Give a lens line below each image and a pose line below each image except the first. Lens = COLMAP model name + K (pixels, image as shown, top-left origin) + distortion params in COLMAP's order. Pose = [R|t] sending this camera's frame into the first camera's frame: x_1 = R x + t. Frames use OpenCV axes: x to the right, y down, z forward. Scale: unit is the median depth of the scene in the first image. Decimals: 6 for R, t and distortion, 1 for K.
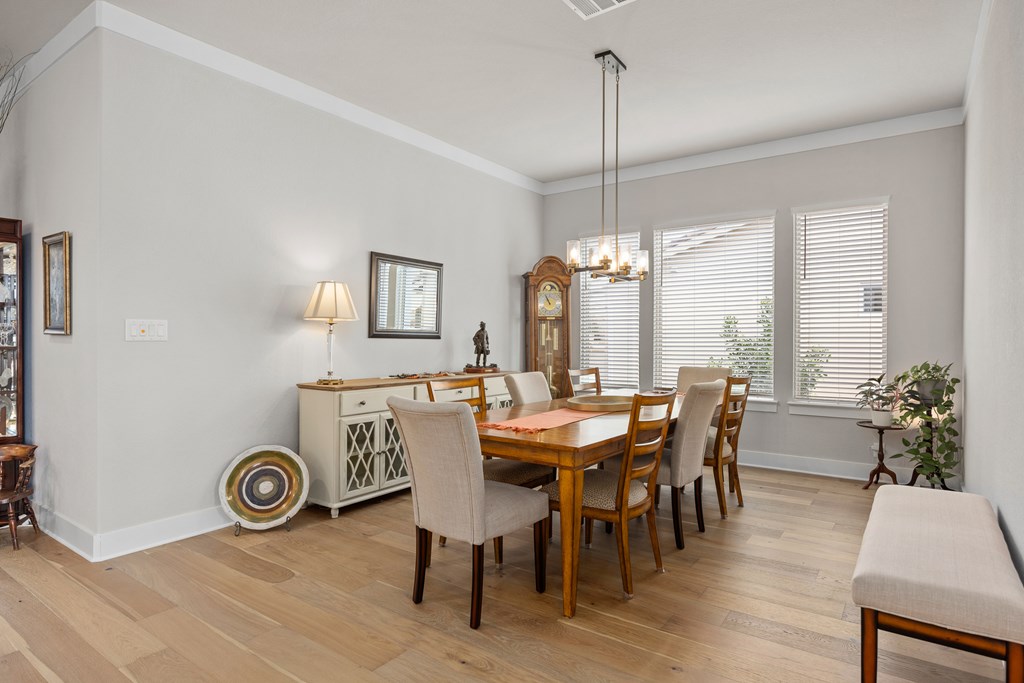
lens RADIAL K [[563.7, 0, 512.0], [0, 563.7, 341.5], [0, 0, 1]] dist [0.003710, 0.001875]
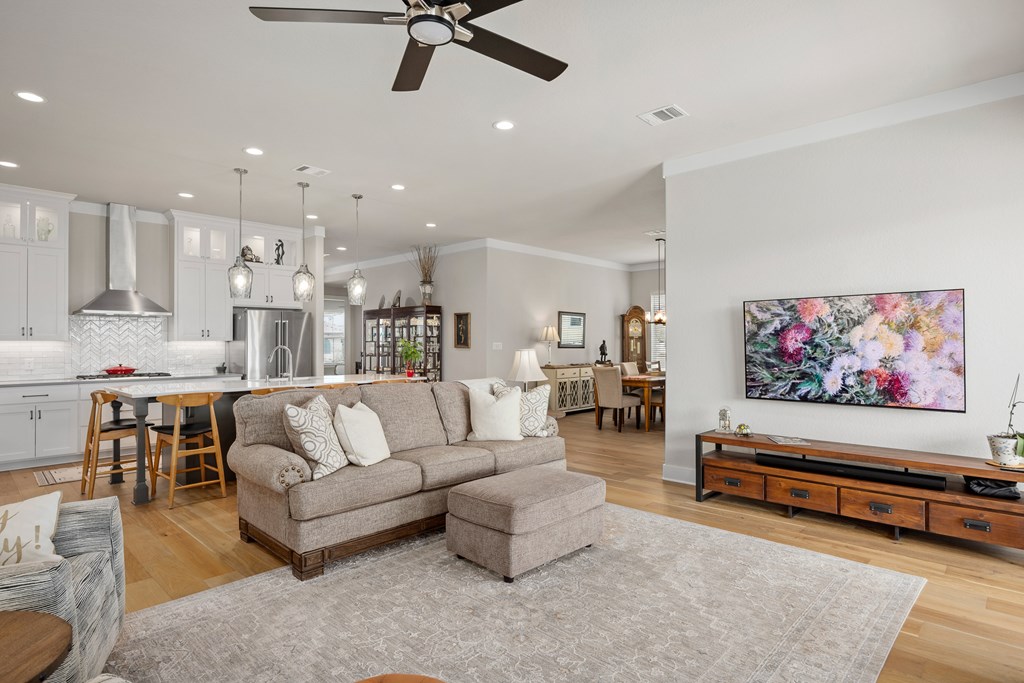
lens RADIAL K [[531.0, 0, 512.0], [0, 531.0, 341.5], [0, 0, 1]] dist [0.002956, 0.001053]
pose [[0.990051, -0.007740, -0.140494, -0.115121], [0.006237, 0.999919, -0.011132, -0.009070], [0.140569, 0.010145, 0.990019, -1.038272]]
